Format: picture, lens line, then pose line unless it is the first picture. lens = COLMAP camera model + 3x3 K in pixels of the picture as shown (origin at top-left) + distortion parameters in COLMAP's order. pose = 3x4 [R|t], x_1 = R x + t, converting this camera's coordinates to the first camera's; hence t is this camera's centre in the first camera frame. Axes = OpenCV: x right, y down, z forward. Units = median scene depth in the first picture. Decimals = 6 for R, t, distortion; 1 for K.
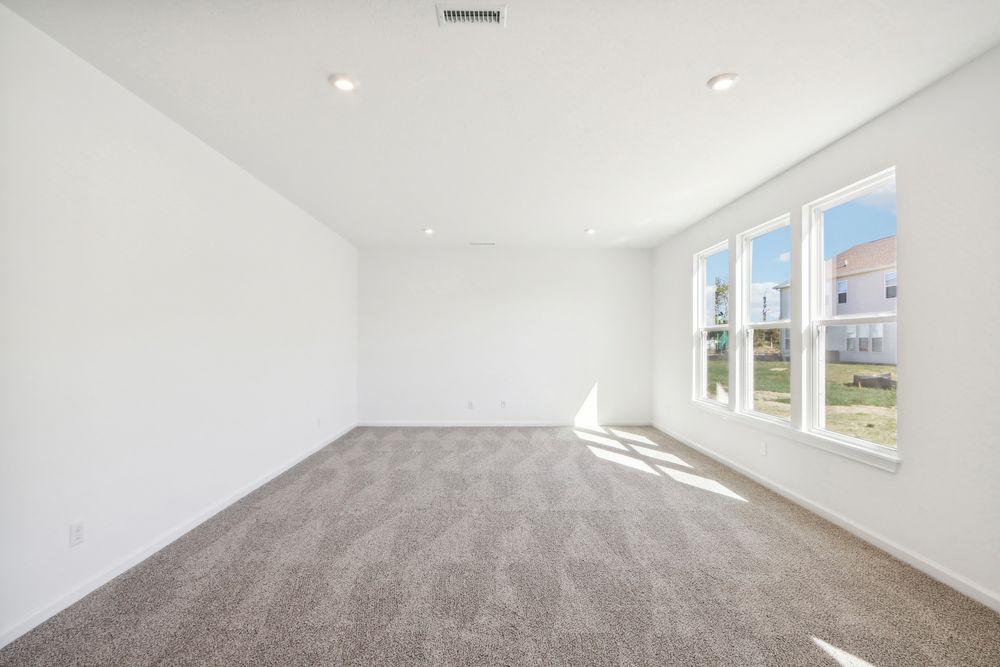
lens RADIAL K [[472.9, 0, 491.2], [0, 472.9, 337.6], [0, 0, 1]] dist [-0.018314, 0.002952]
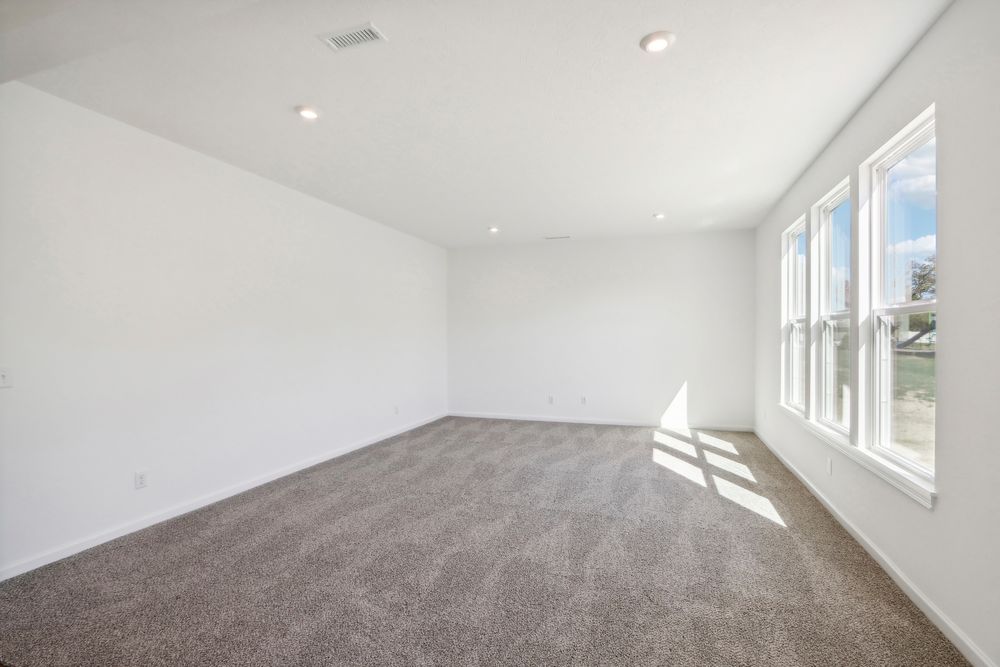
lens RADIAL K [[472.9, 0, 495.0], [0, 472.9, 339.3], [0, 0, 1]] dist [-0.018314, 0.002952]
pose [[0.942376, -0.001877, -0.334551, 0.317085], [0.006555, 0.999896, 0.012853, 0.000263], [0.334492, -0.014306, 0.942290, 0.038288]]
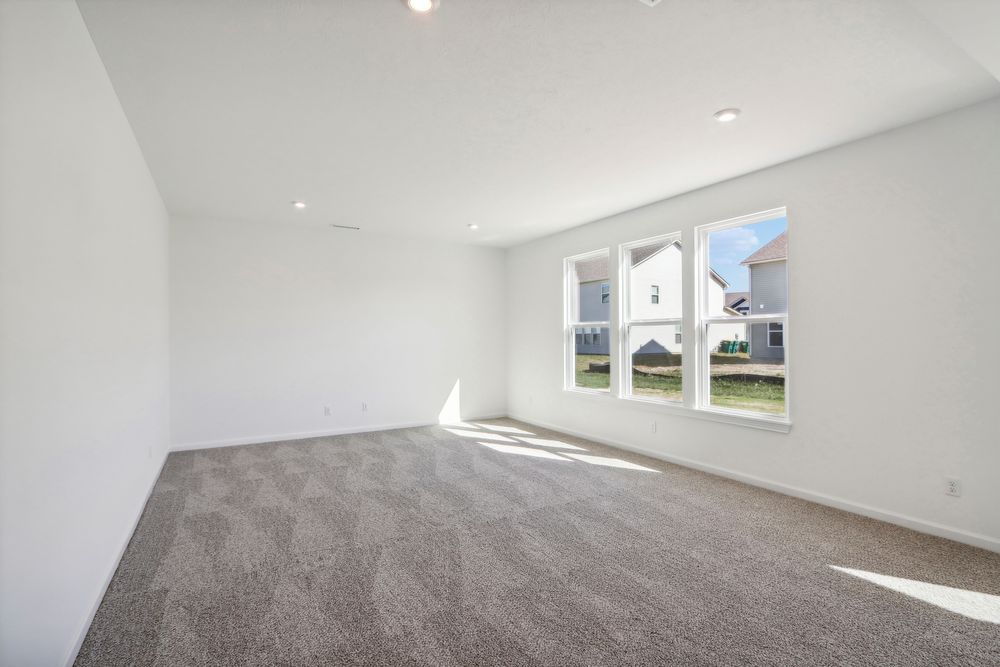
lens RADIAL K [[472.9, 0, 493.3], [0, 472.9, 330.4], [0, 0, 1]] dist [-0.018314, 0.002952]
pose [[0.864123, 0.002664, 0.503274, -0.384086], [0.001451, 0.999969, -0.007784, 0.002234], [-0.503279, 0.007457, 0.864092, 0.177274]]
